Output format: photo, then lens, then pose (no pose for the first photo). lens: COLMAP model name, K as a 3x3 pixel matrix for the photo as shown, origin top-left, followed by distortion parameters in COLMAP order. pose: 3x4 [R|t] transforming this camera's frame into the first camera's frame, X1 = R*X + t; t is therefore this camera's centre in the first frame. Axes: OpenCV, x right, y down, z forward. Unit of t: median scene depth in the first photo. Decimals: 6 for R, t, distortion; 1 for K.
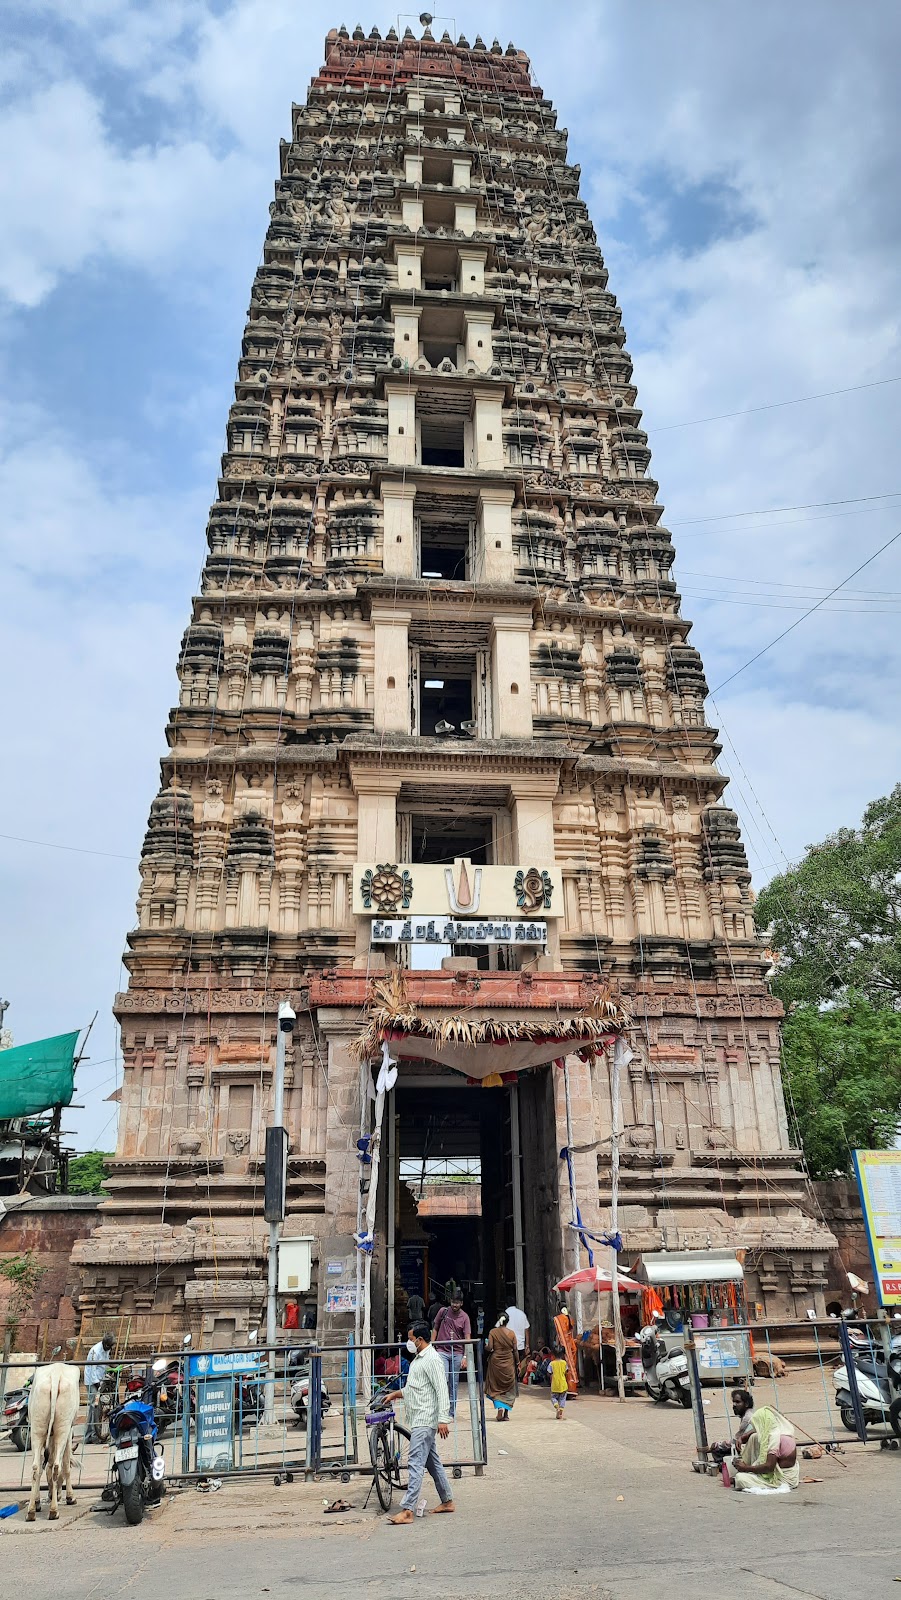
lens RADIAL K [[1189.5, 0, 450.5], [0, 1189.5, 800.0], [0, 0, 1]] dist [0.099306, -0.206182]
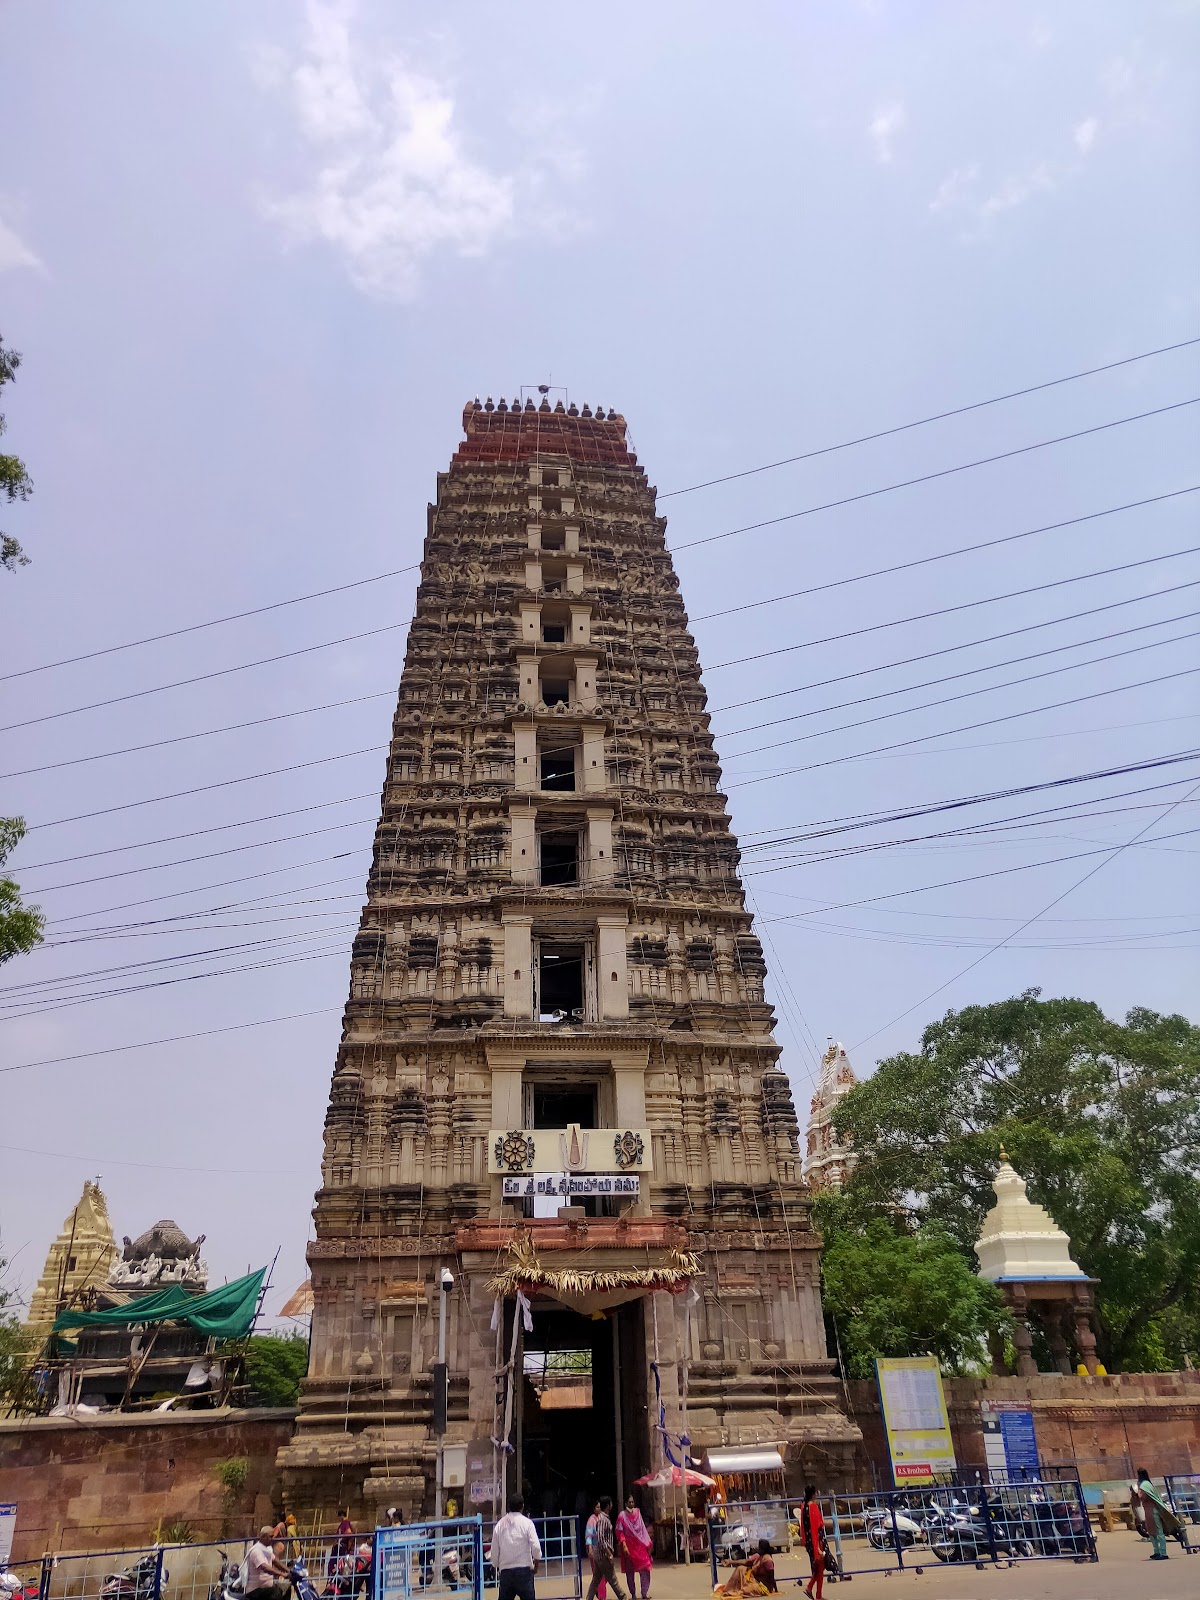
lens RADIAL K [[1162.1, 0, 600.0], [0, 1162.1, 800.0], [0, 0, 1]] dist [0.001264, 0.030403]
pose [[0.999649, -0.007240, 0.025479, 0.008188], [0.010740, 0.990091, -0.140019, -0.108944], [-0.024212, 0.140243, 0.989821, -0.265349]]
